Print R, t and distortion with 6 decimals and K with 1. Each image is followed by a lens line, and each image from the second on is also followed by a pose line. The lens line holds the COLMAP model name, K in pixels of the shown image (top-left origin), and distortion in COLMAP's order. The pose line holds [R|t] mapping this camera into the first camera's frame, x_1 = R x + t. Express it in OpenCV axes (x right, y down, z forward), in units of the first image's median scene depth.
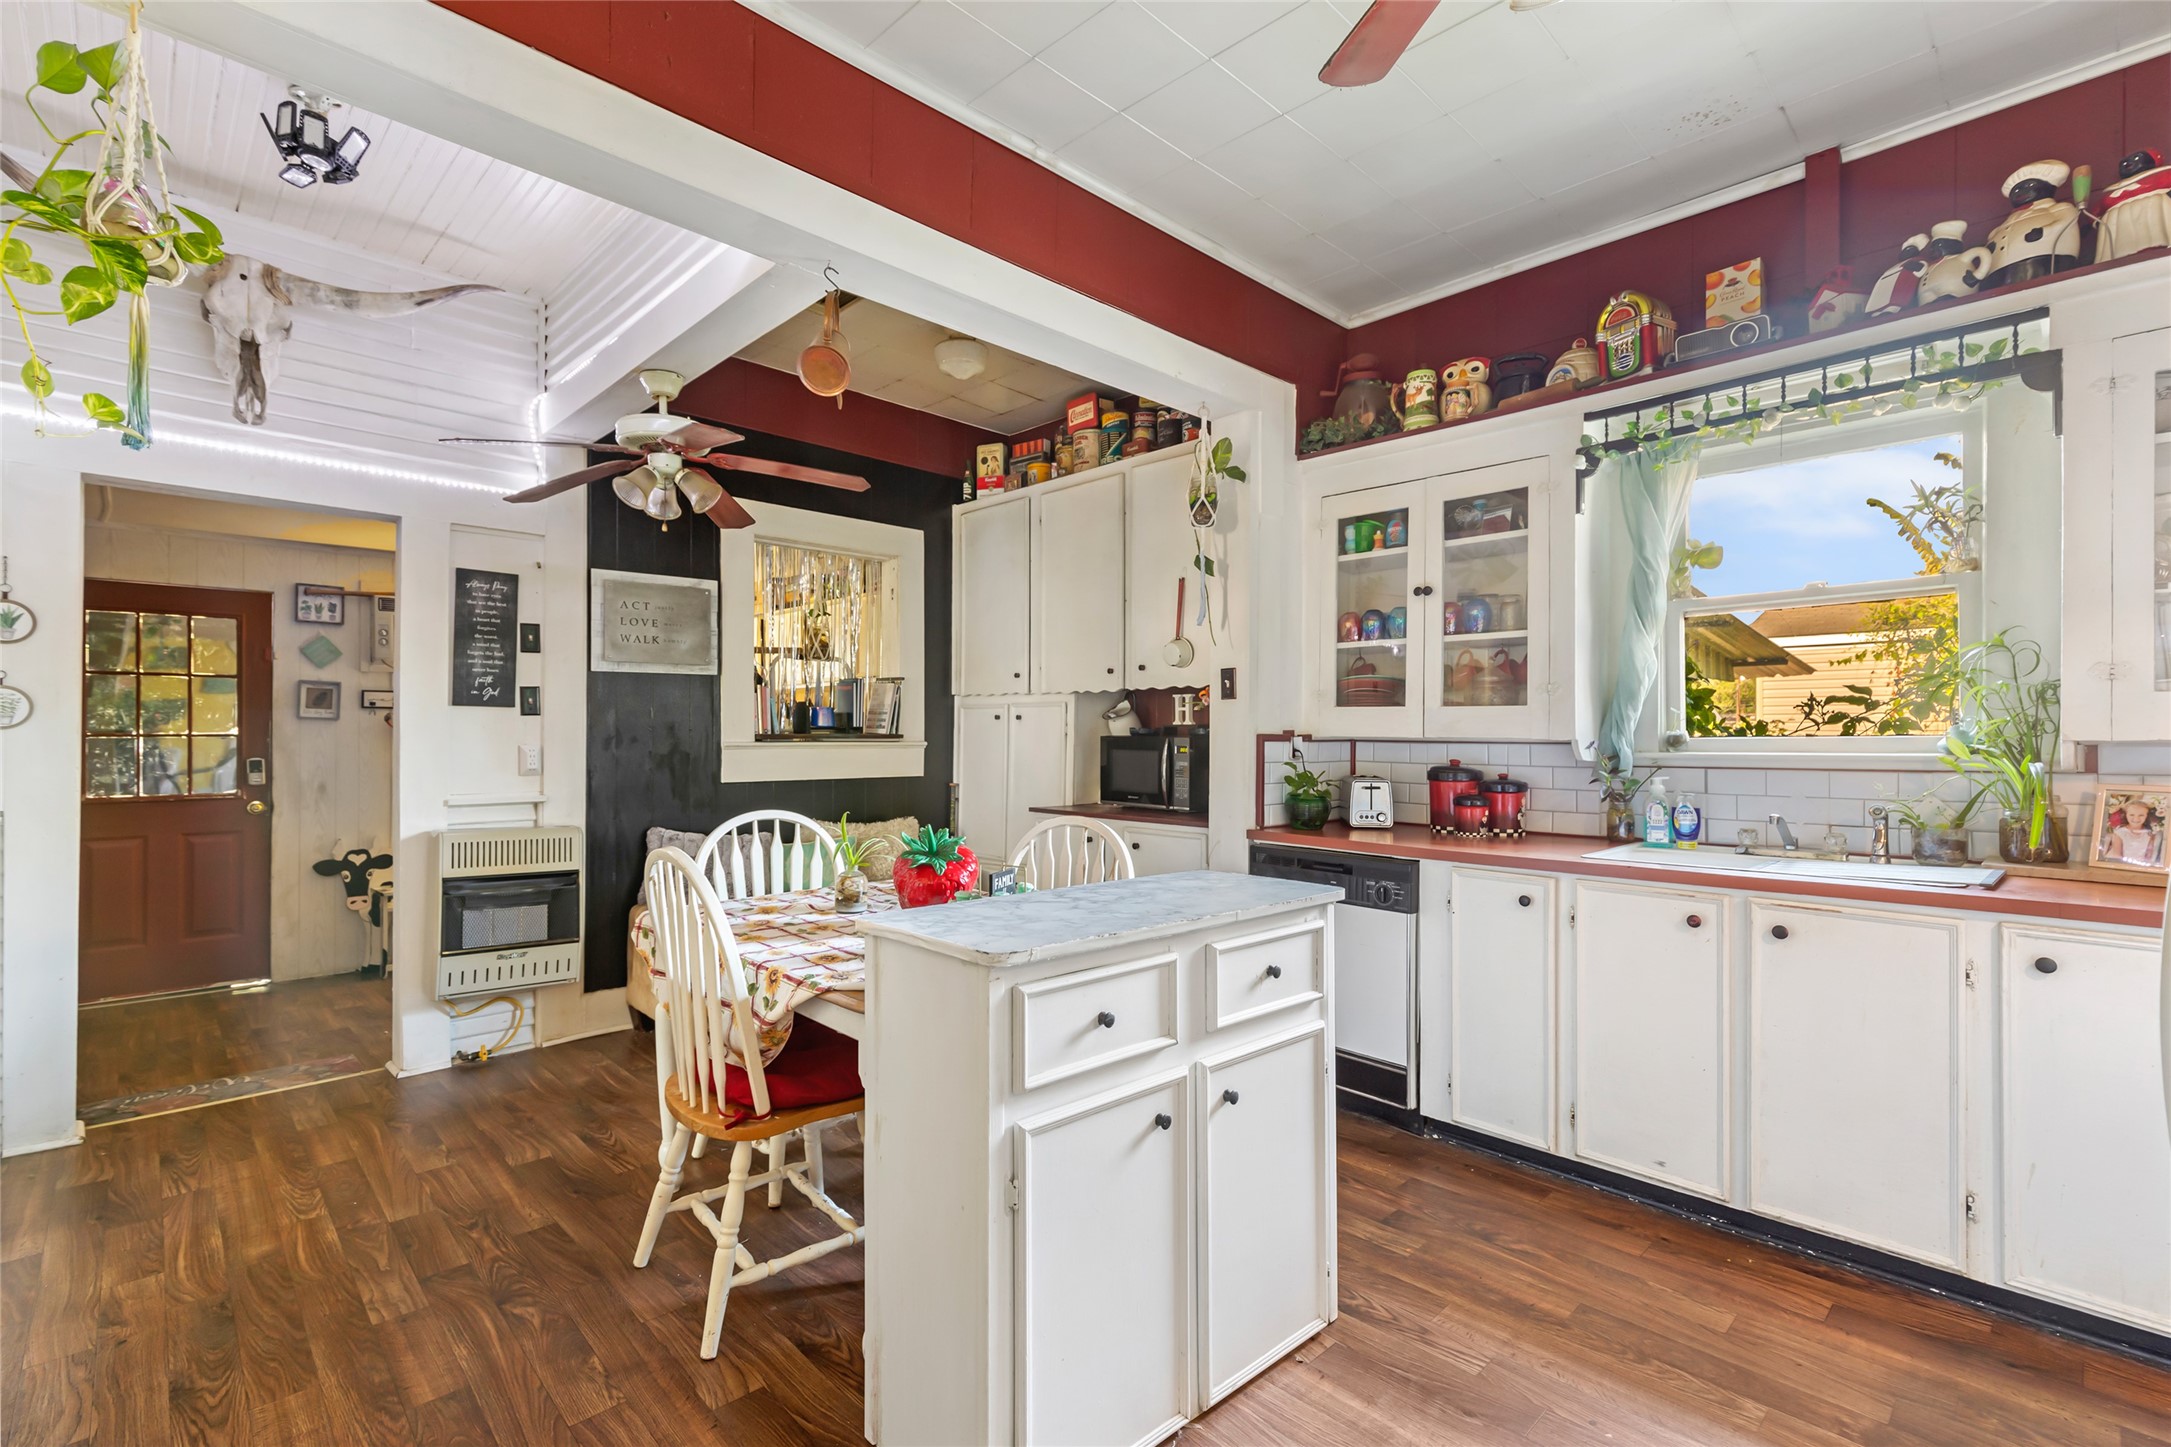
lens RADIAL K [[987.7, 0, 1168.2], [0, 987.7, 733.7], [0, 0, 1]] dist [0.003950, 0.000697]
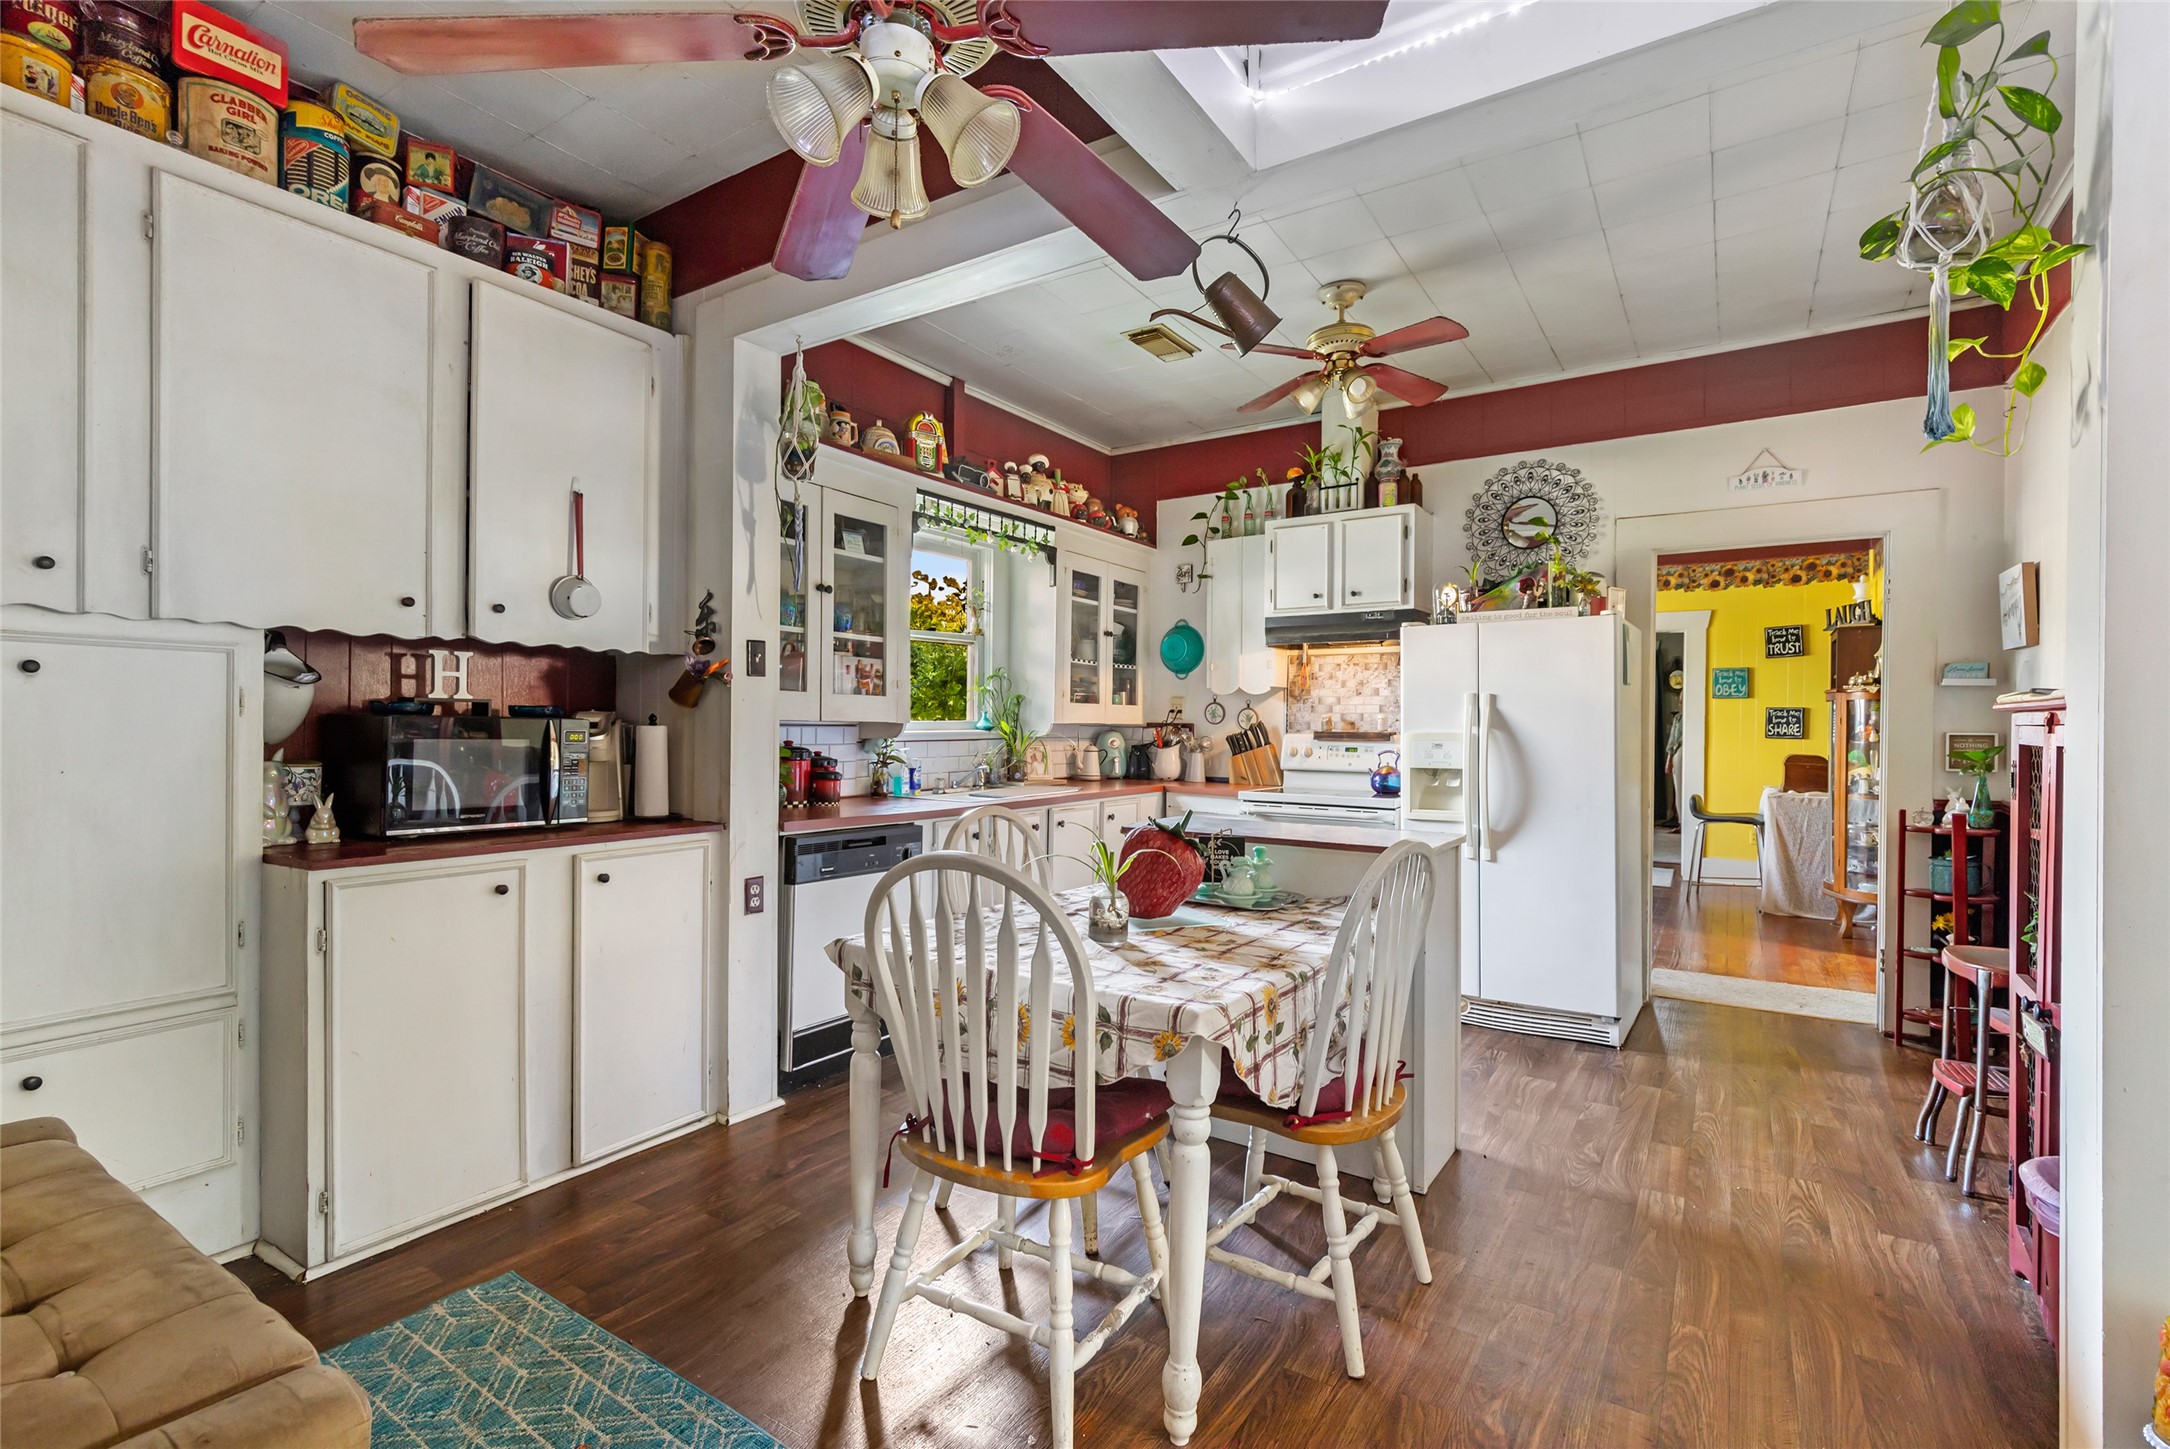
lens RADIAL K [[987.3, 0, 1090.0], [0, 987.3, 729.2], [0, 0, 1]] dist [0.003950, 0.000697]
pose [[-0.185637, -0.004577, 0.982608, -1.079223], [-0.006148, 0.999975, 0.003497, 0.009187], [-0.982599, -0.005392, -0.185661, 1.112073]]
